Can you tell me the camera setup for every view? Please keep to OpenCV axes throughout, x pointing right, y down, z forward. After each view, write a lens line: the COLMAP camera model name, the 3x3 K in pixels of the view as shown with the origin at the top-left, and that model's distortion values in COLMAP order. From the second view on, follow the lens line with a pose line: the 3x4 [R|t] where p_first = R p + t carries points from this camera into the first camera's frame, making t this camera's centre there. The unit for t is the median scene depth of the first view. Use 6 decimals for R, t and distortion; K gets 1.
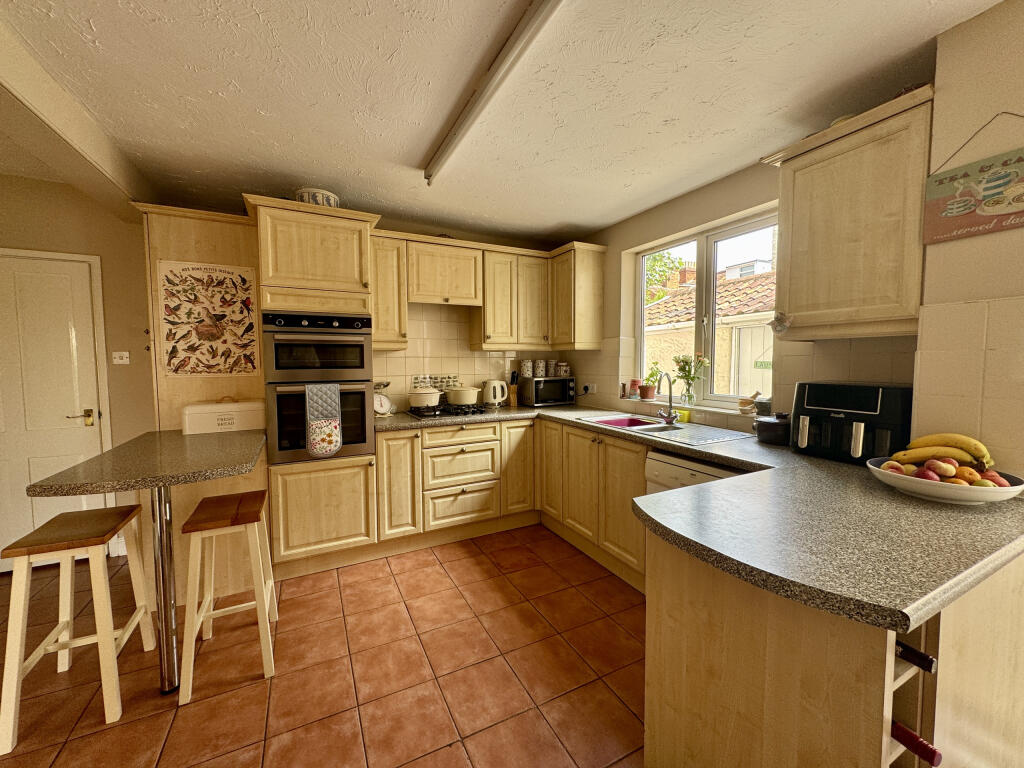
lens RADIAL K [[407.7, 0, 514.8], [0, 407.7, 383.3], [0, 0, 1]] dist [0.006567, 0.000310]
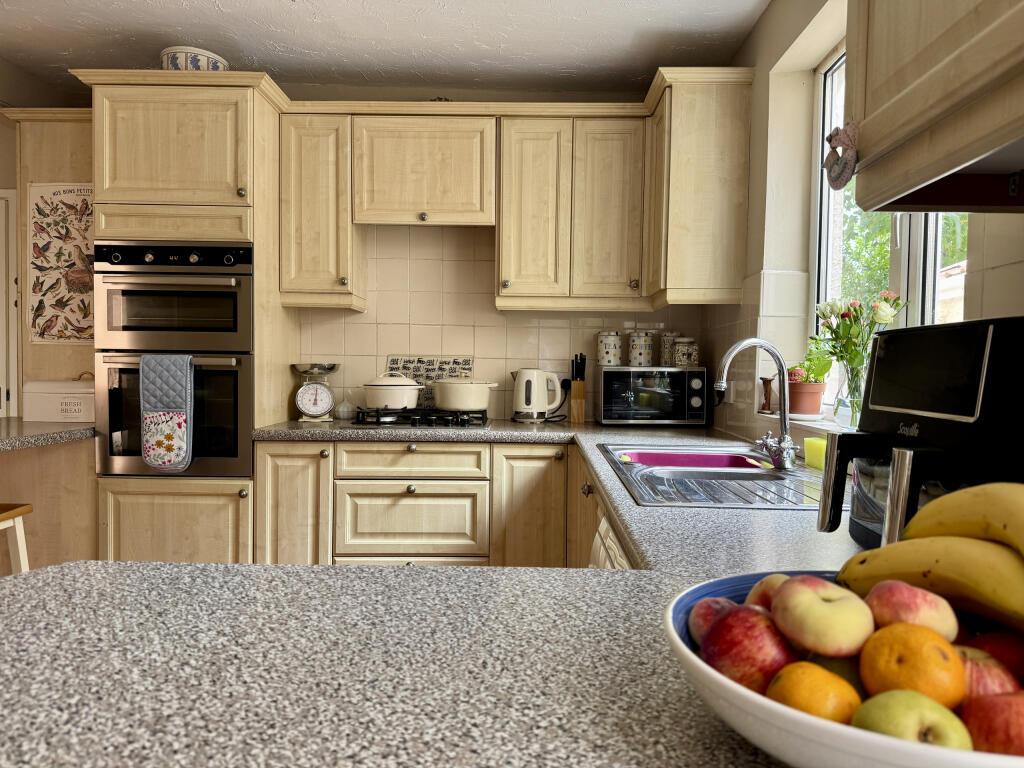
lens RADIAL K [[719.5, 0, 517.8], [0, 719.5, 389.7], [0, 0, 1]] dist [0.045626, -0.044048]
pose [[0.881792, 0.033763, -0.470428, 0.462081], [-0.045112, 0.998899, -0.012867, 0.040225], [0.469476, 0.032568, 0.882345, 0.239974]]
